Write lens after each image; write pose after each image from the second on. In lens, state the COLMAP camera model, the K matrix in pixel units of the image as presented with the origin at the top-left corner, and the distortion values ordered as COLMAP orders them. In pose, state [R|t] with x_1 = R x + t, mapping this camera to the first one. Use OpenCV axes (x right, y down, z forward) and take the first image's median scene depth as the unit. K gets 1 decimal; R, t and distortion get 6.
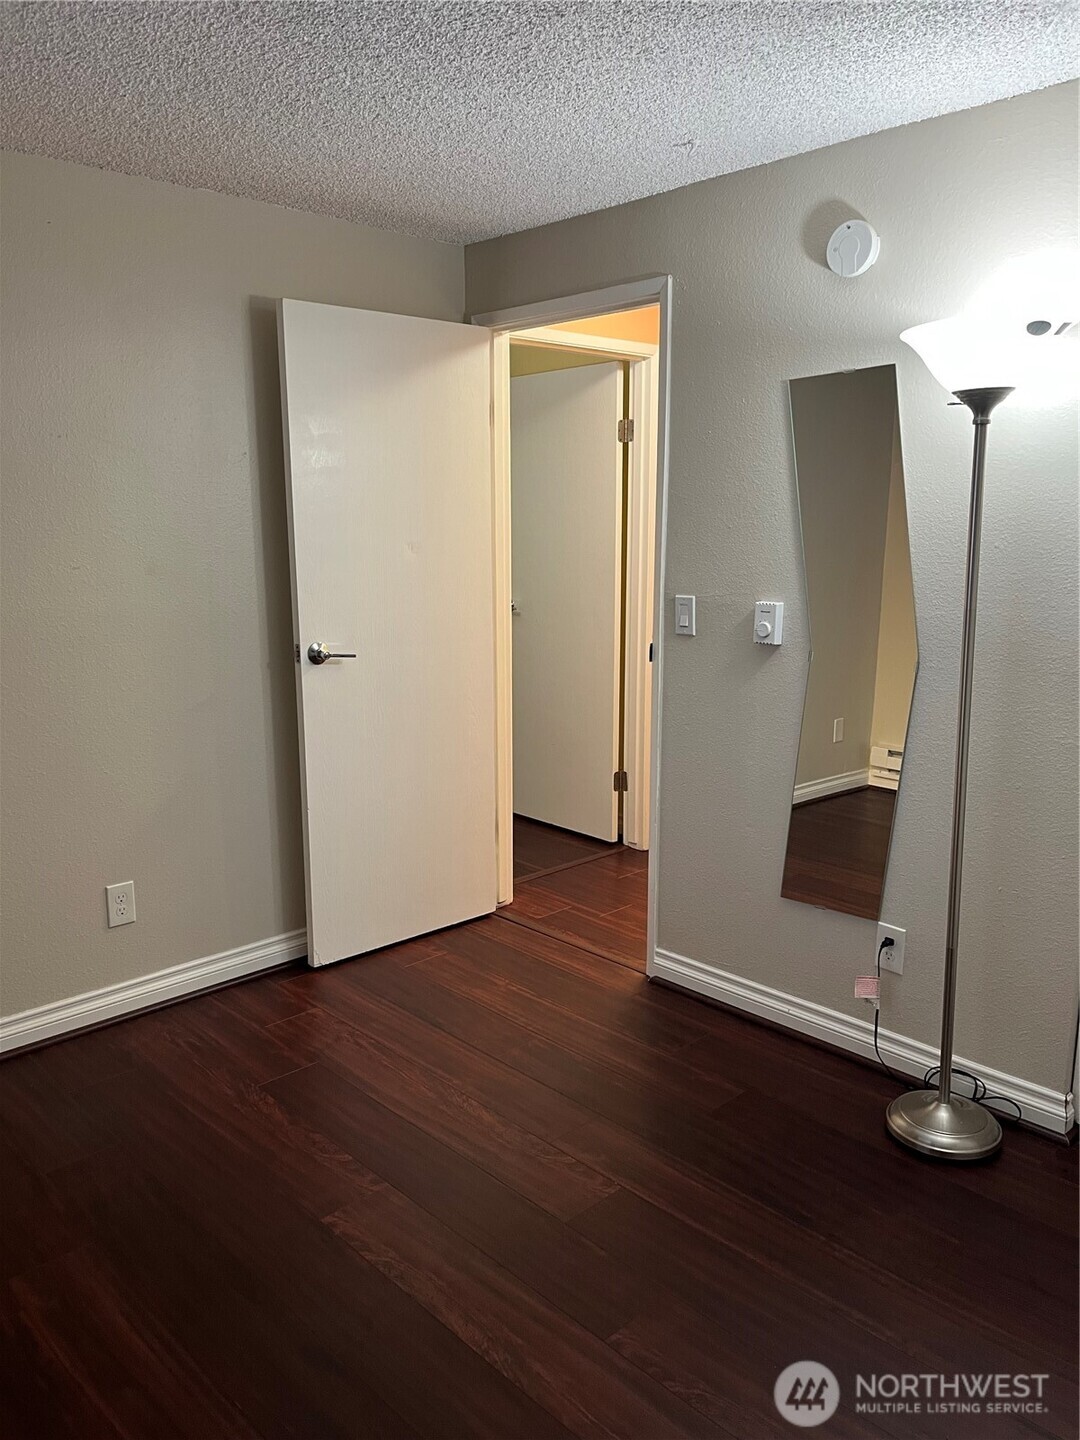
lens RADIAL K [[1097.1, 0, 540.0], [0, 1097.1, 720.0], [0, 0, 1]] dist [0.060510, 0.000854]
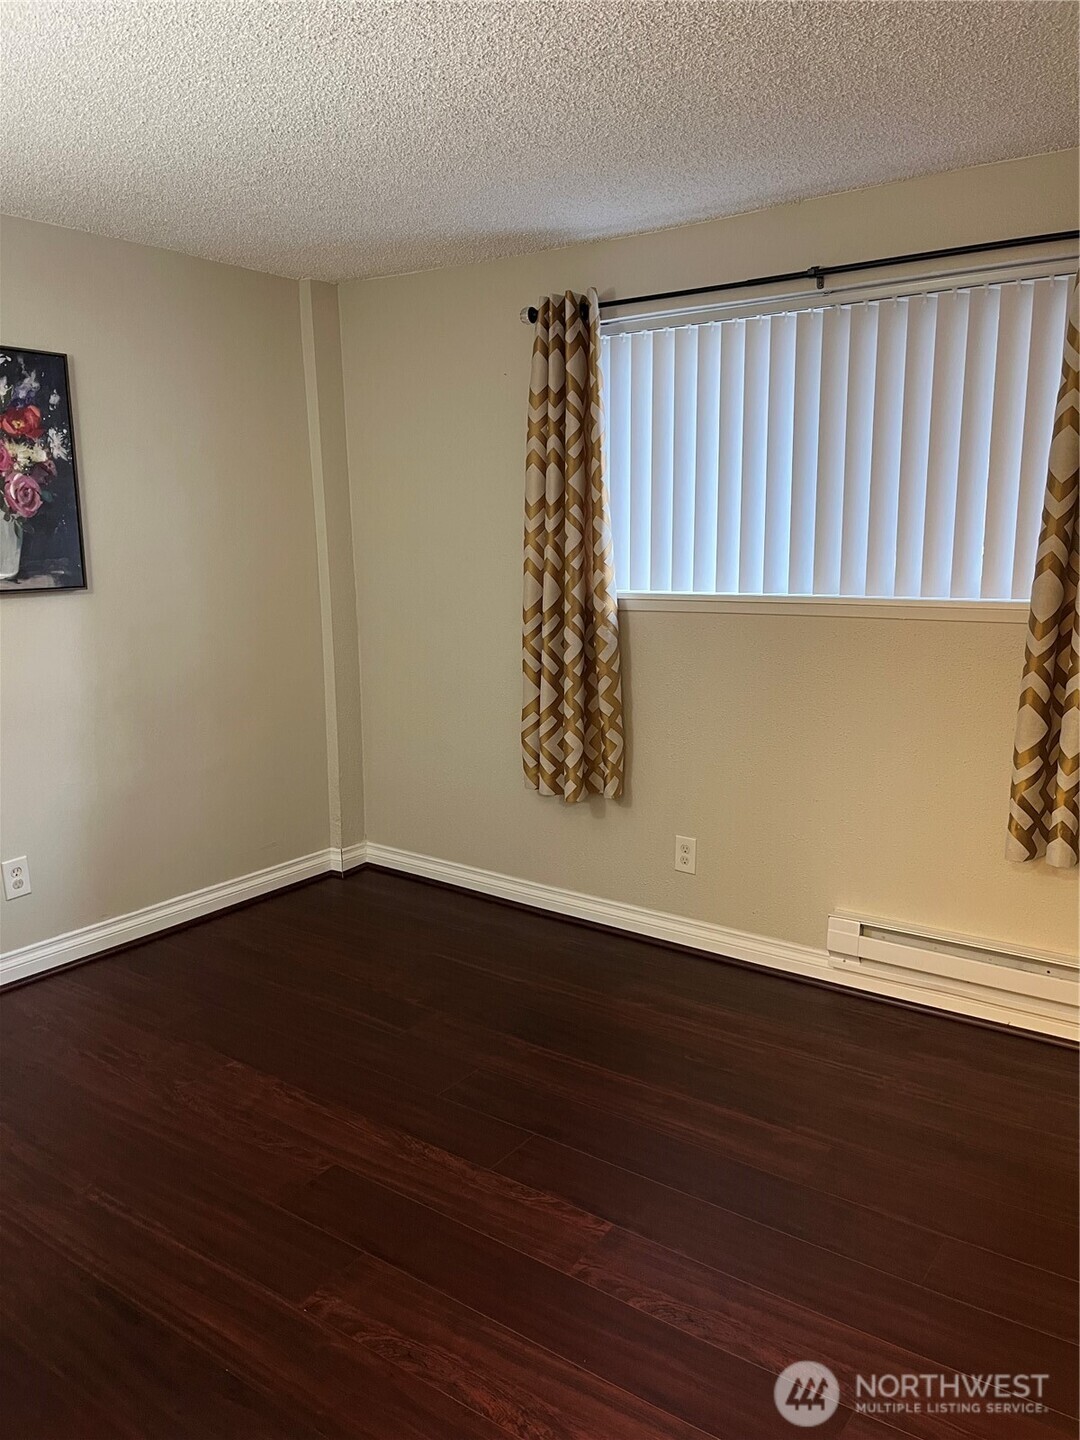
lens RADIAL K [[1059.0, 0, 540.0], [0, 1059.0, 720.0], [0, 0, 1]] dist [-0.005888, -0.001986]
pose [[-0.980865, 0.046061, -0.189161, 0.026451], [-0.024173, 0.935279, 0.353086, -0.309116], [0.193182, 0.350902, -0.916269, 1.712033]]
